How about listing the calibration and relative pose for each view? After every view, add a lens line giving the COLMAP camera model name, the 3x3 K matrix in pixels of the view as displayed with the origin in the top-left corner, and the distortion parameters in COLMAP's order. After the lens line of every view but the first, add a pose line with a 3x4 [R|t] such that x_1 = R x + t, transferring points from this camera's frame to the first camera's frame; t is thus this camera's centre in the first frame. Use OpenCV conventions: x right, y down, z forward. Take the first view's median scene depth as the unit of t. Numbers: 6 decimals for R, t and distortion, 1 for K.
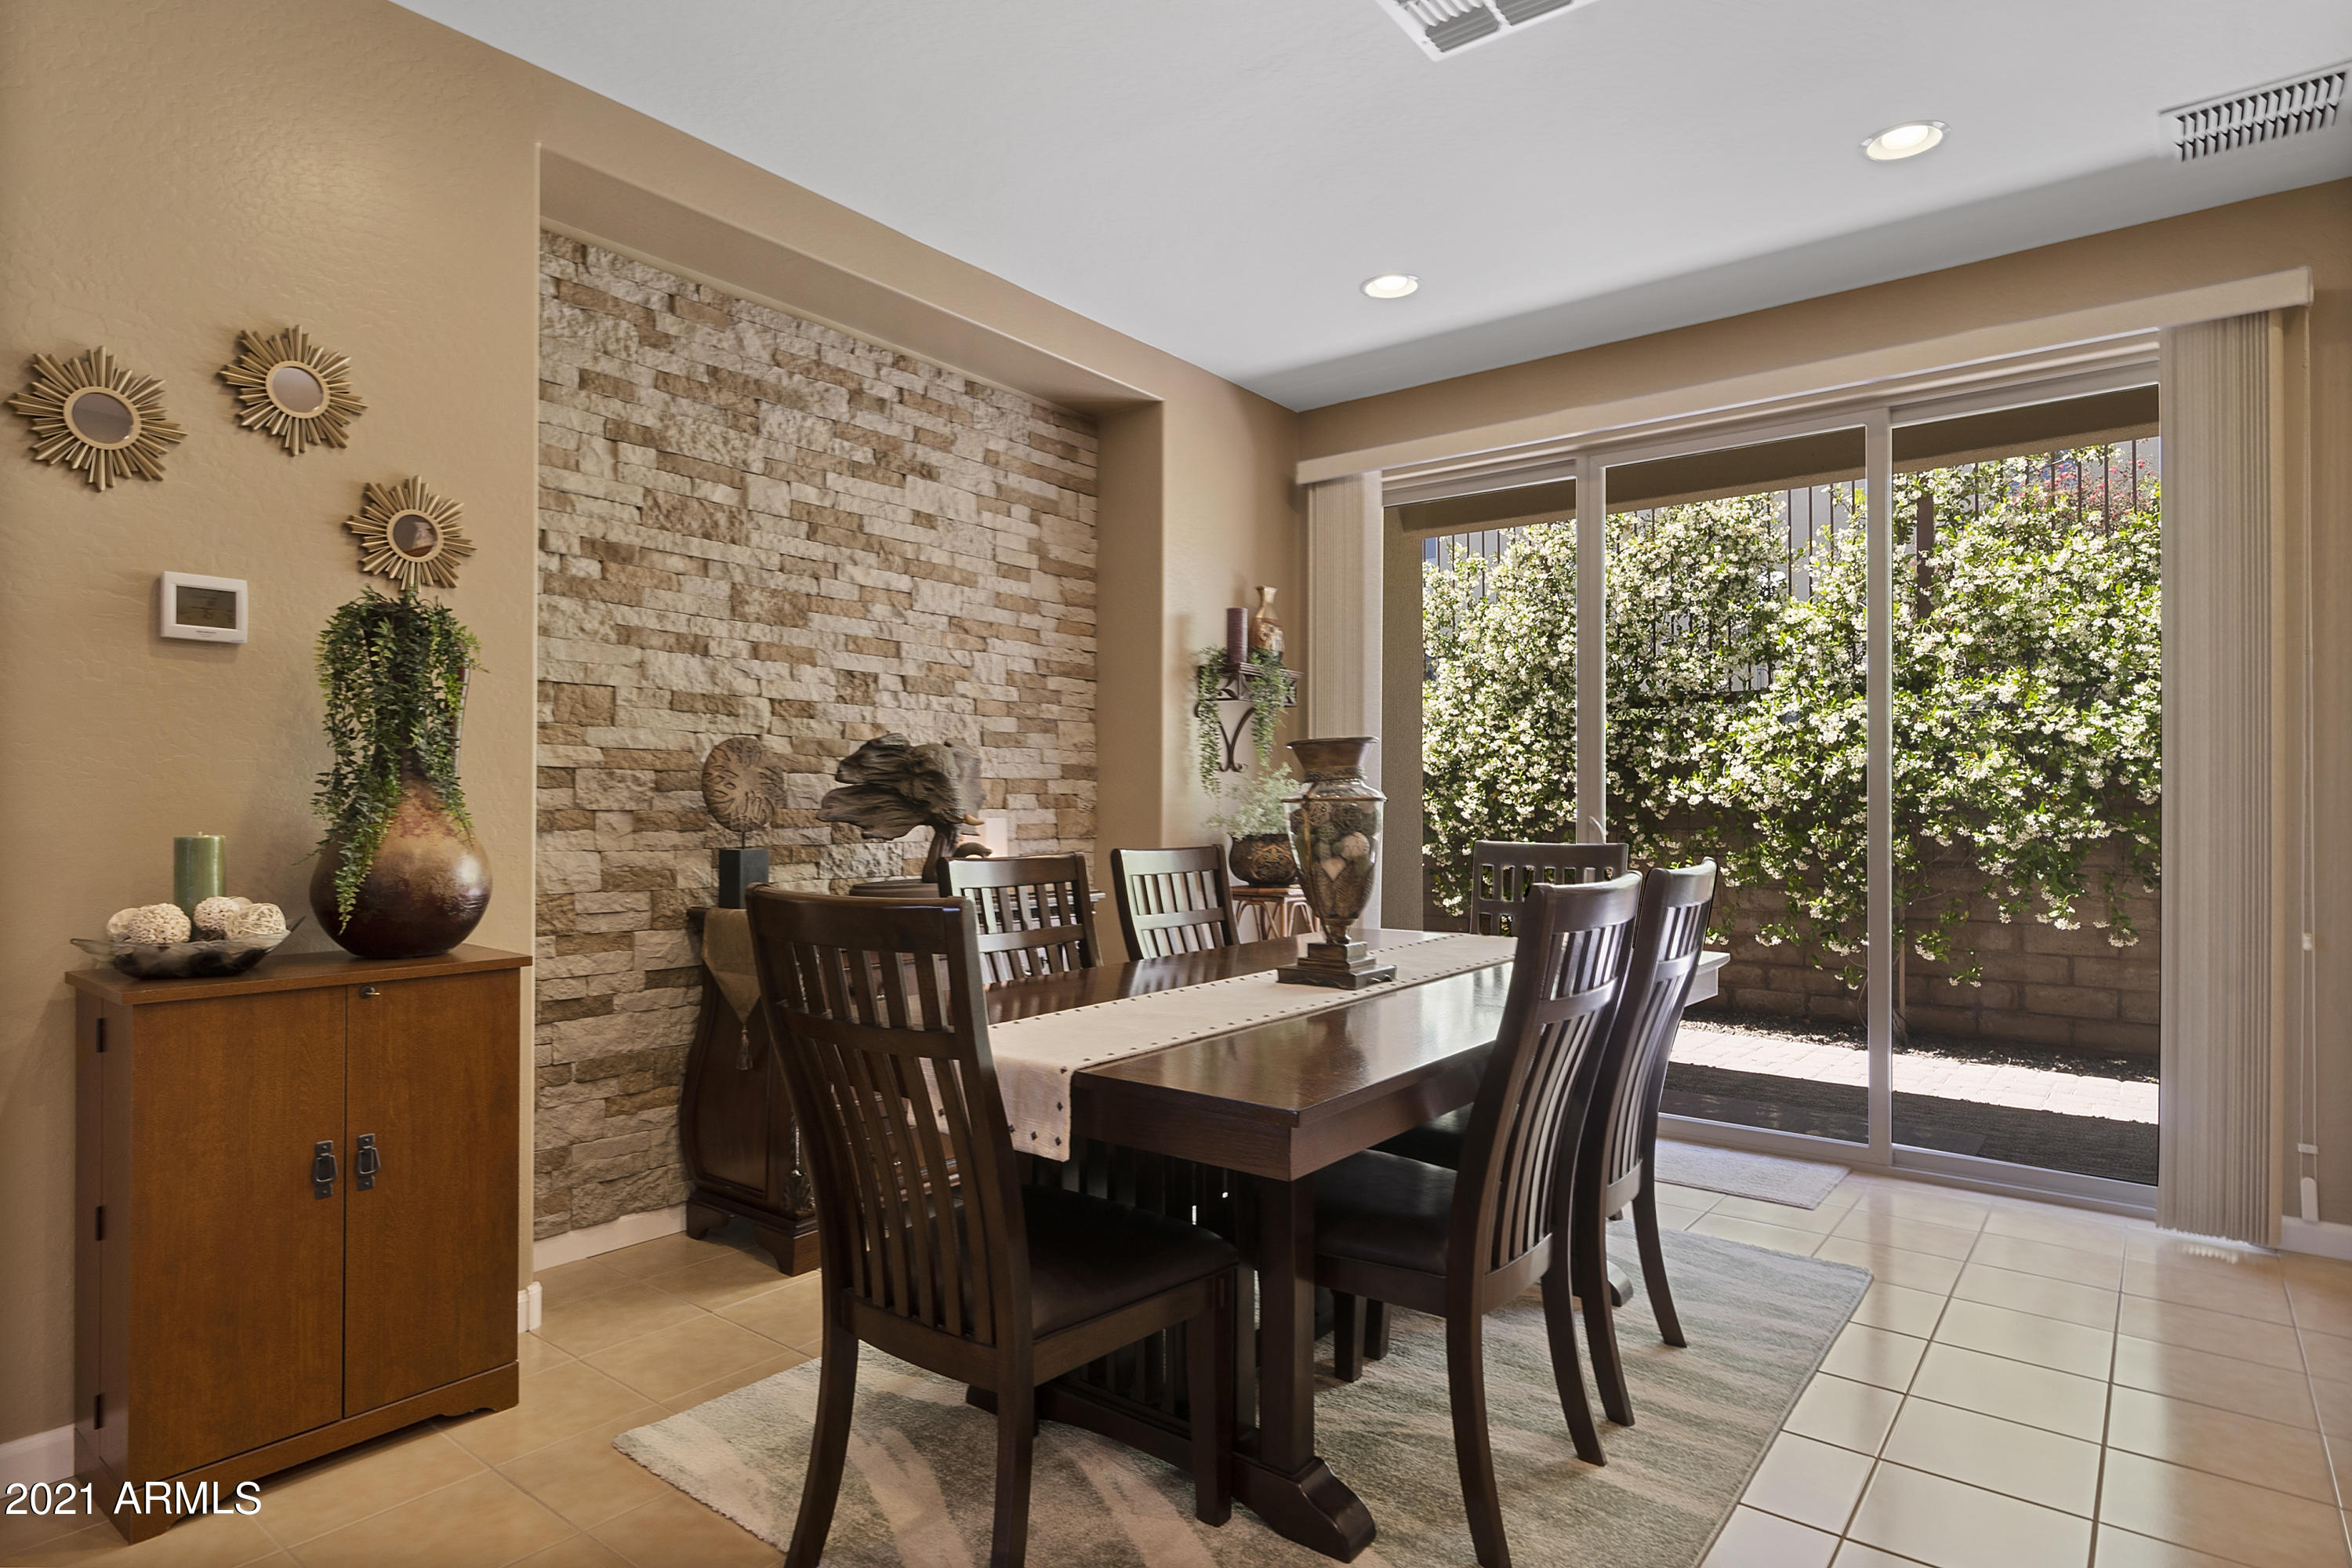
lens RADIAL K [[1279.8, 0, 1158.6], [0, 1279.8, 794.2], [0, 0, 1]] dist [-0.005203, -0.000433]
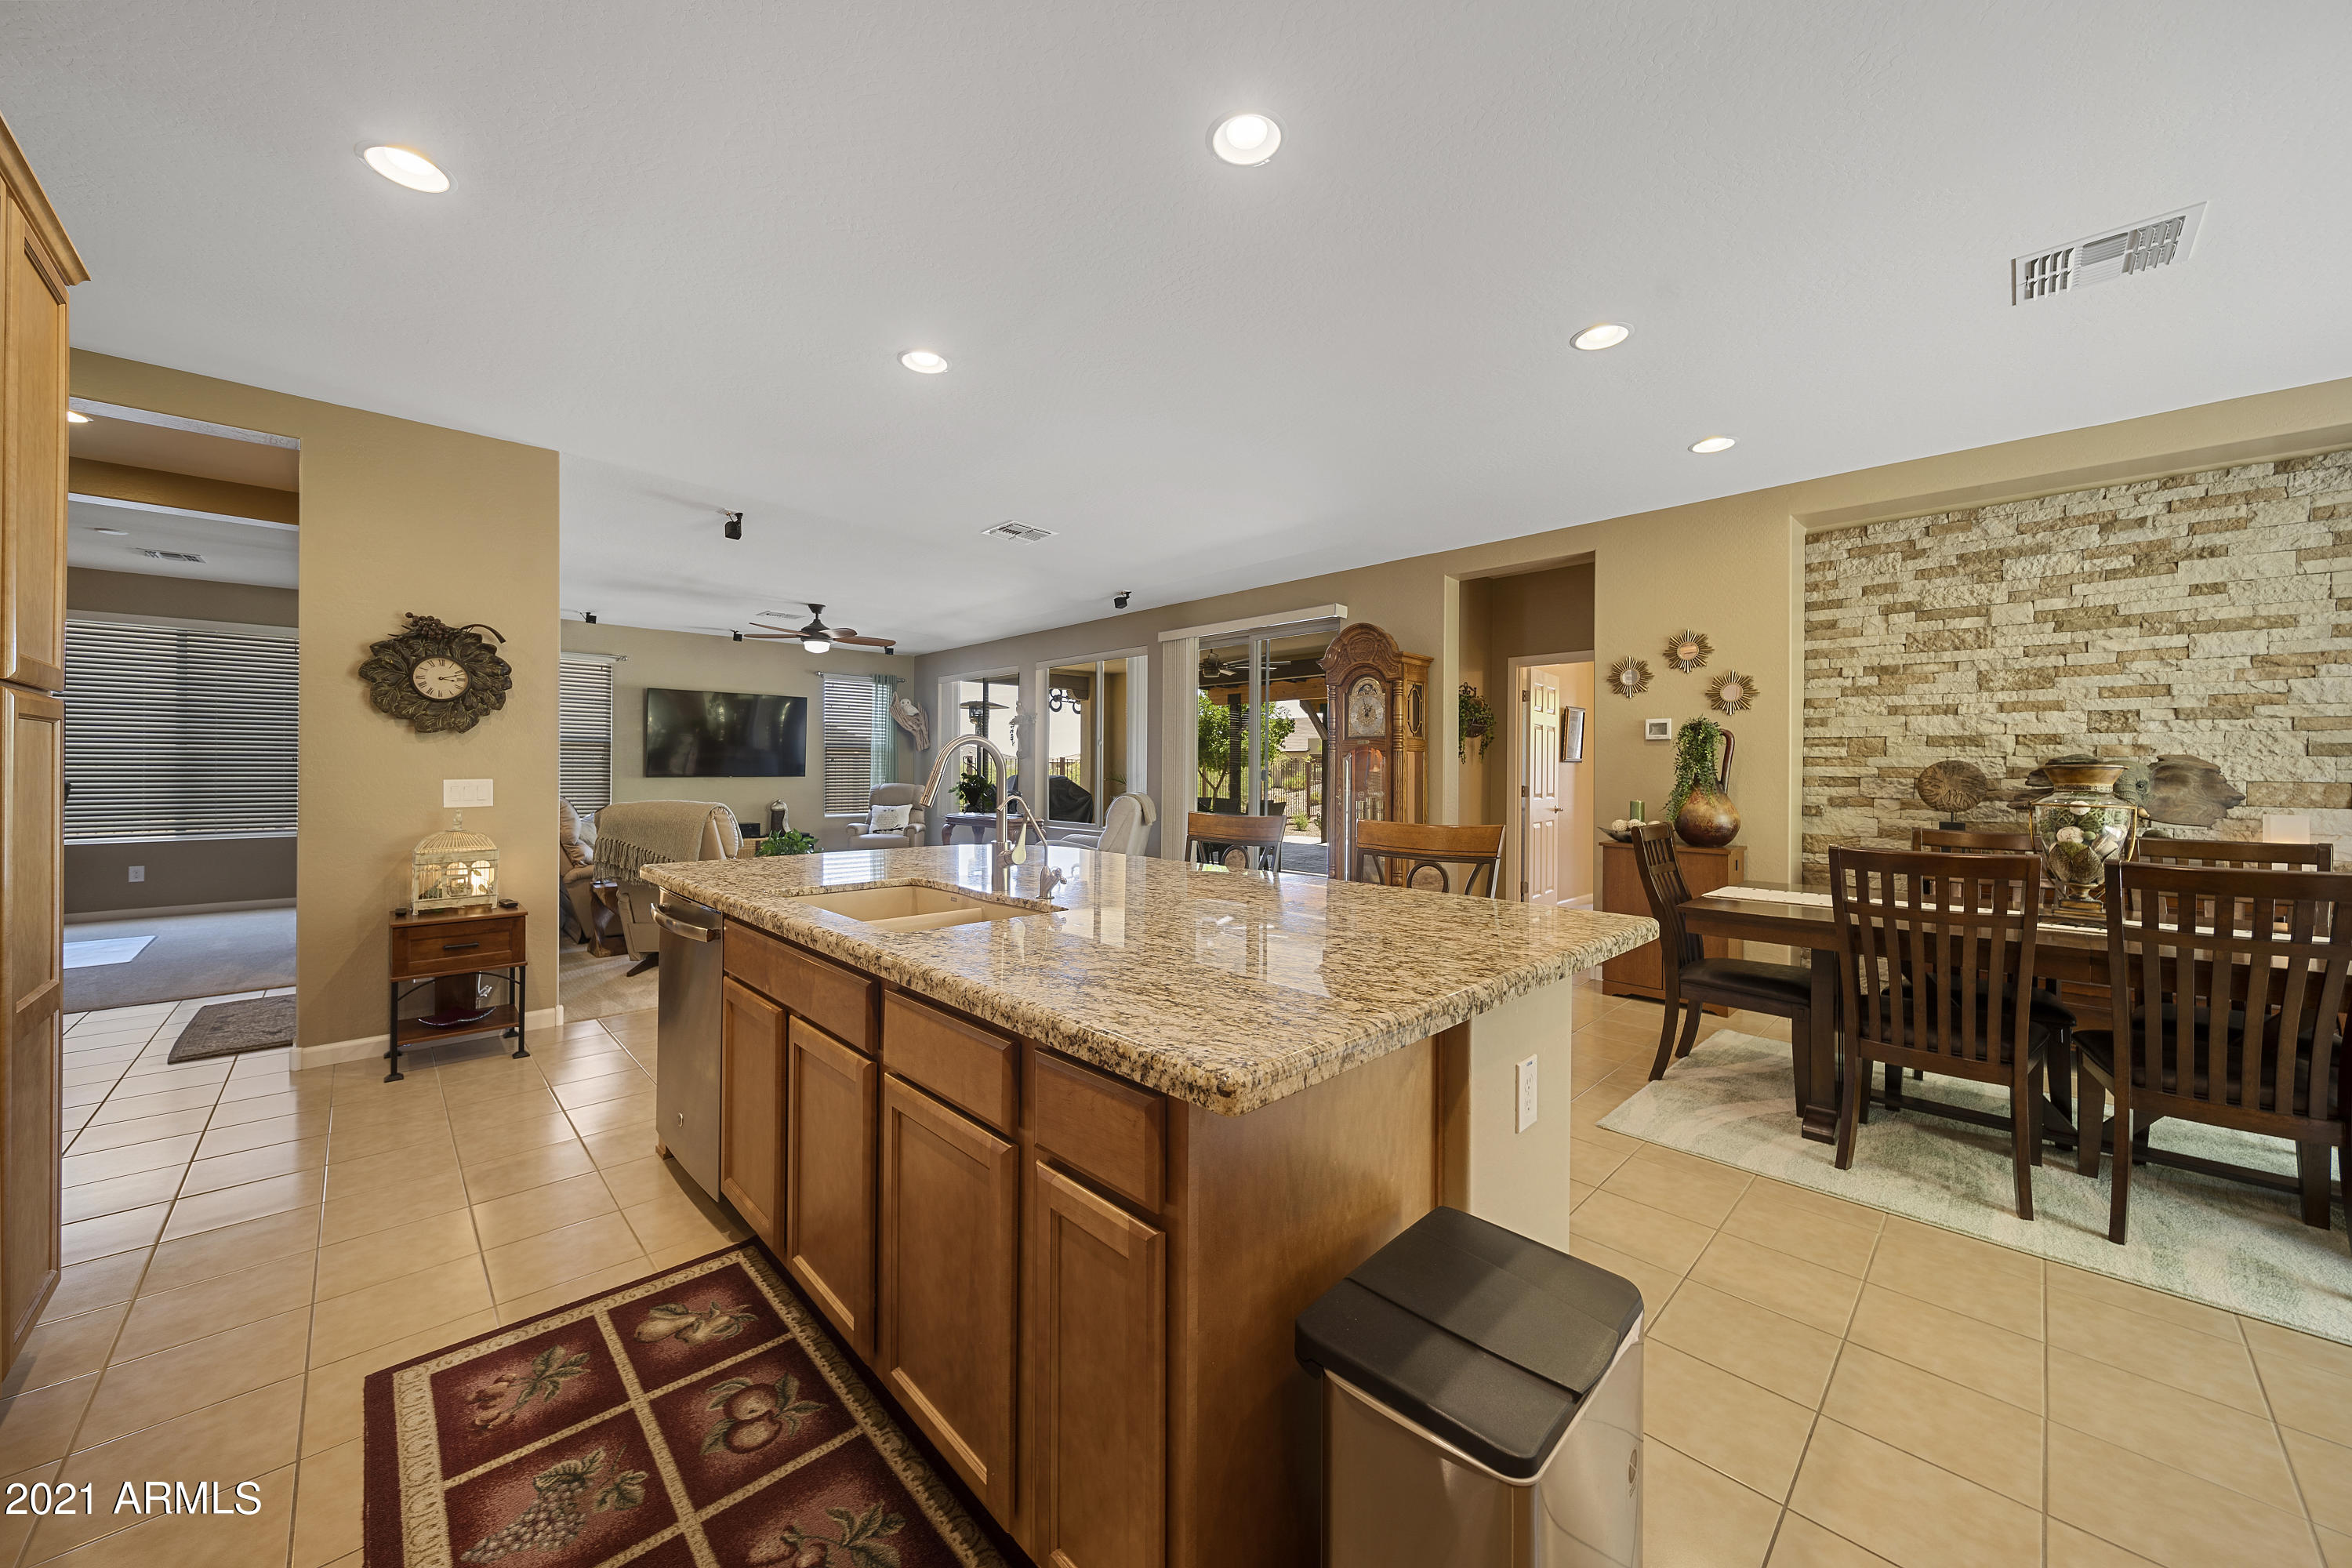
lens RADIAL K [[843.2, 0, 1162.5], [0, 843.2, 765.5], [0, 0, 1]] dist [-0.001268, -0.000356]
pose [[-0.133832, -0.006174, -0.990985, 0.945247], [-0.002019, 0.999980, -0.005957, -0.025792], [0.991002, 0.001203, -0.133842, 0.041208]]
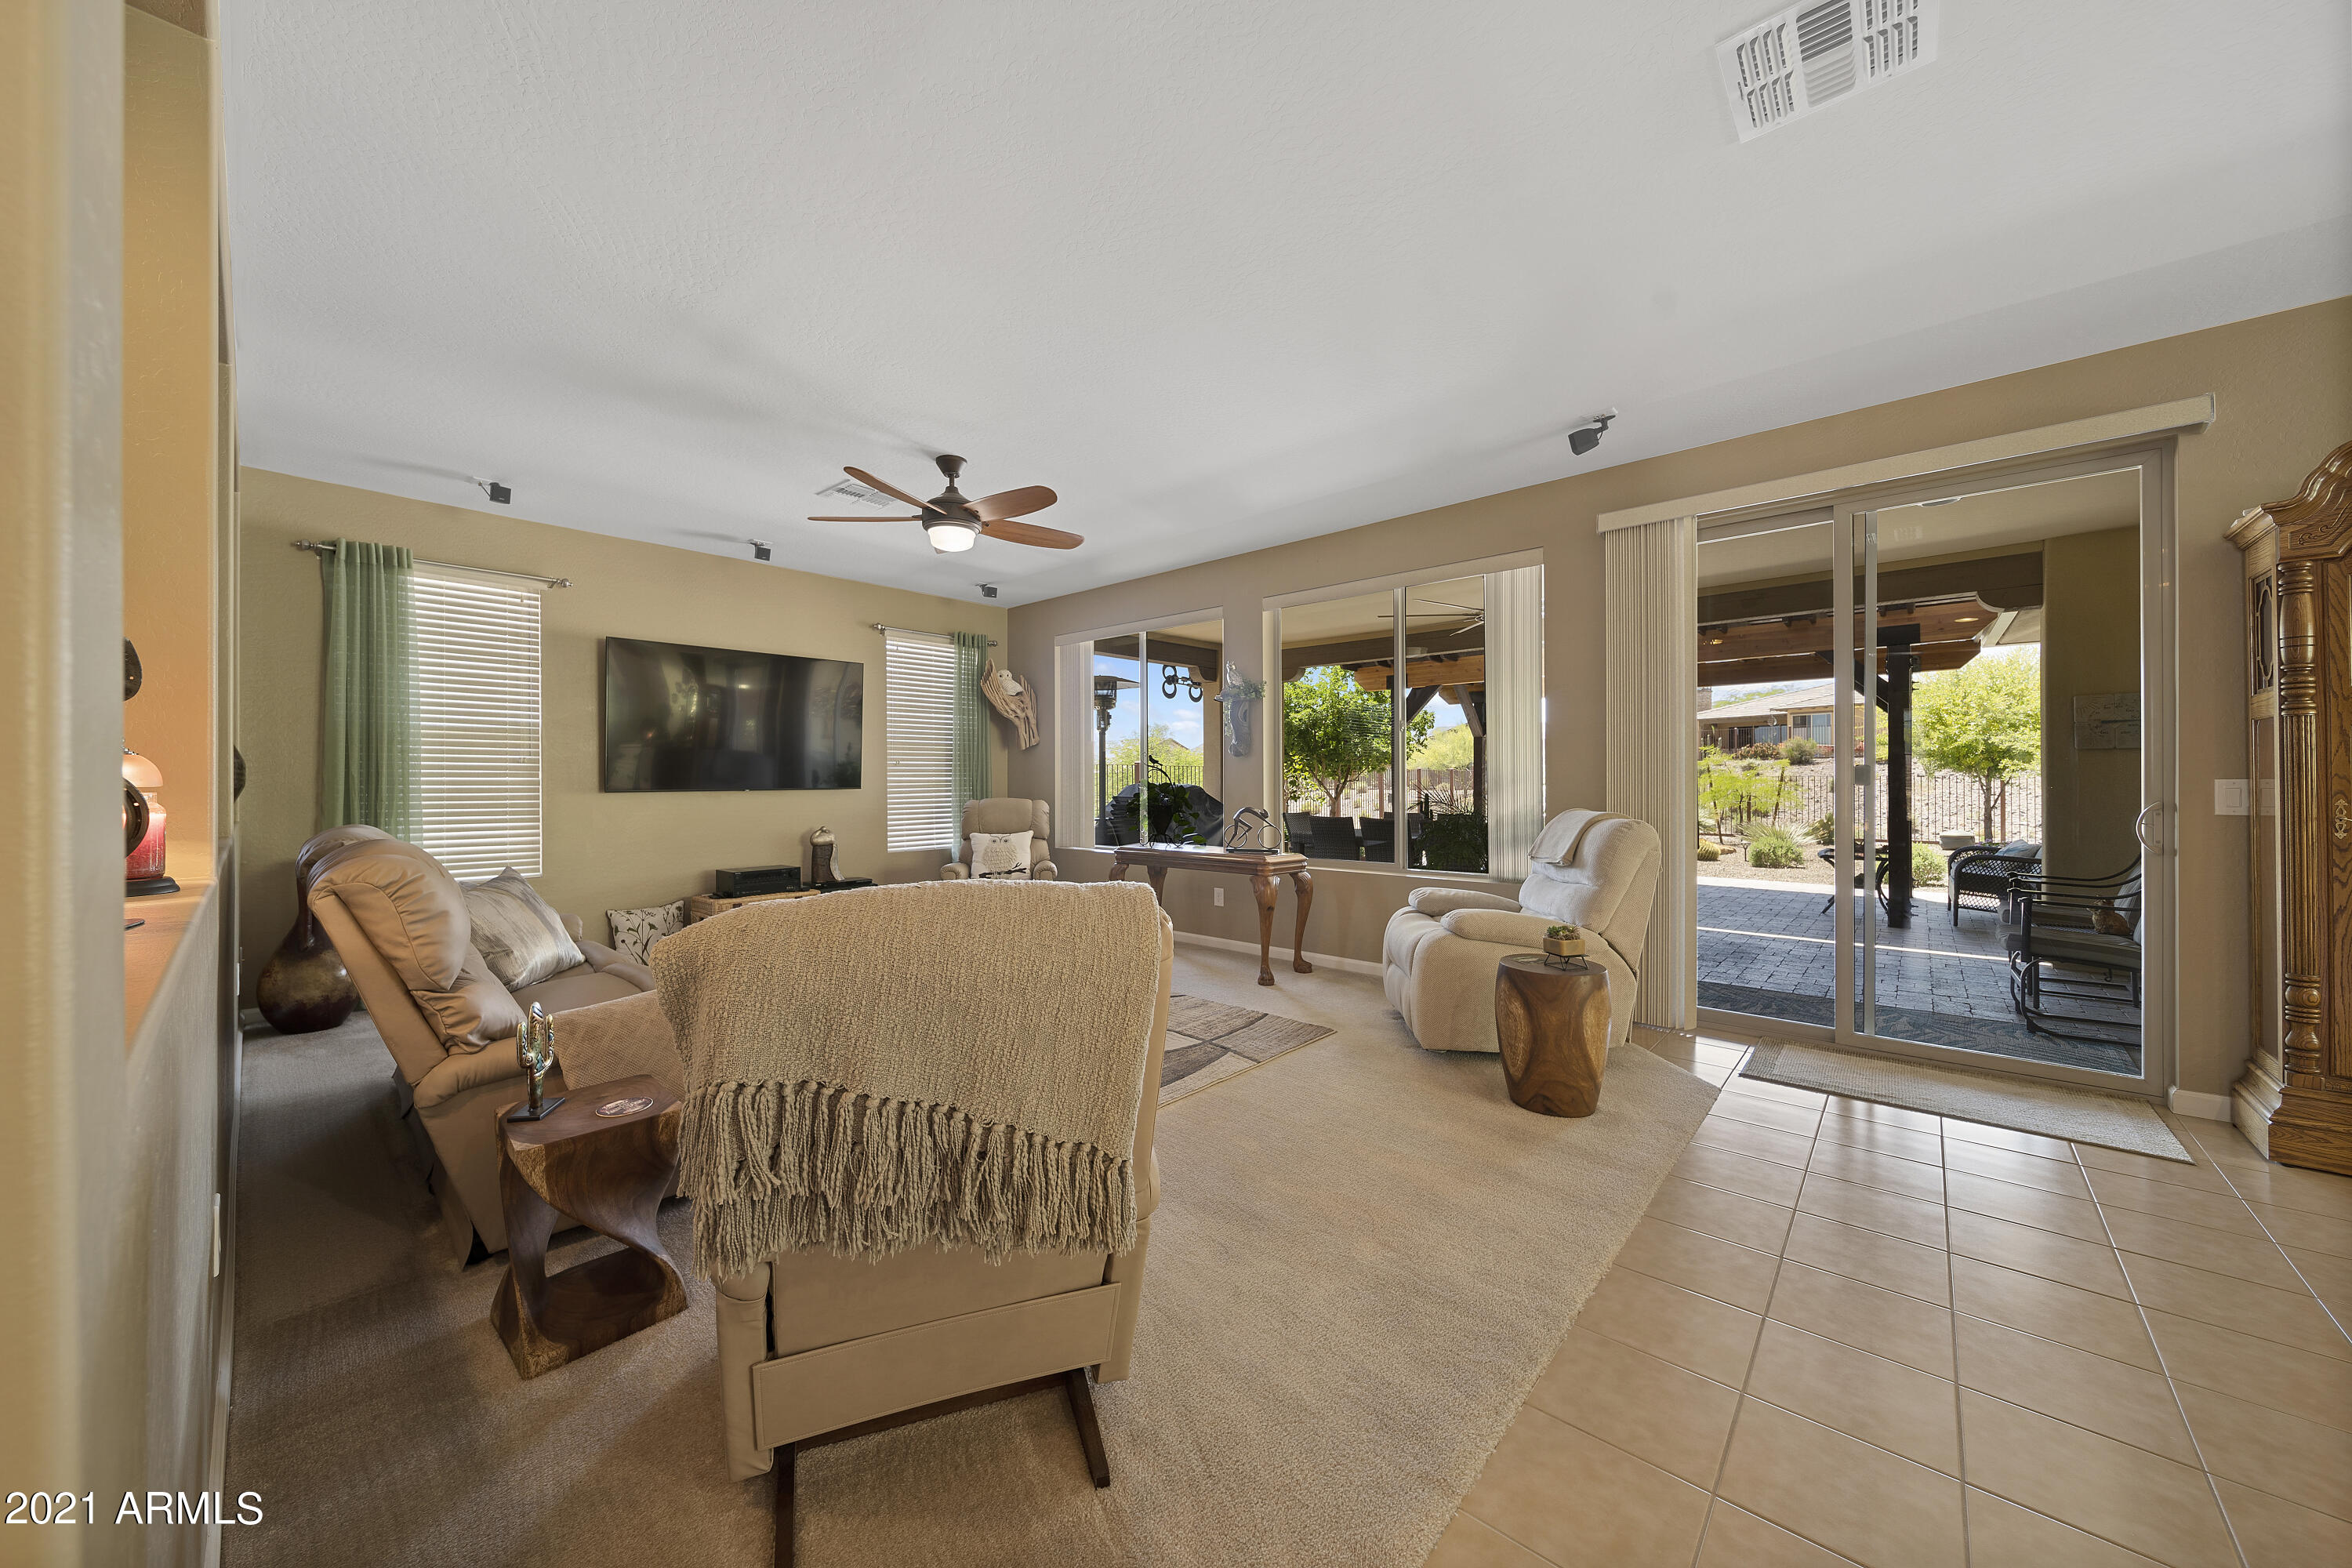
lens RADIAL K [[832.5, 0, 1155.0], [0, 832.5, 779.2], [0, 0, 1]] dist [0.000643, -0.000029]
pose [[-0.070660, -0.002502, -0.997497, 0.034778], [0.007171, 0.999970, -0.003016, -0.013641], [0.997475, -0.007366, -0.070640, -0.765602]]
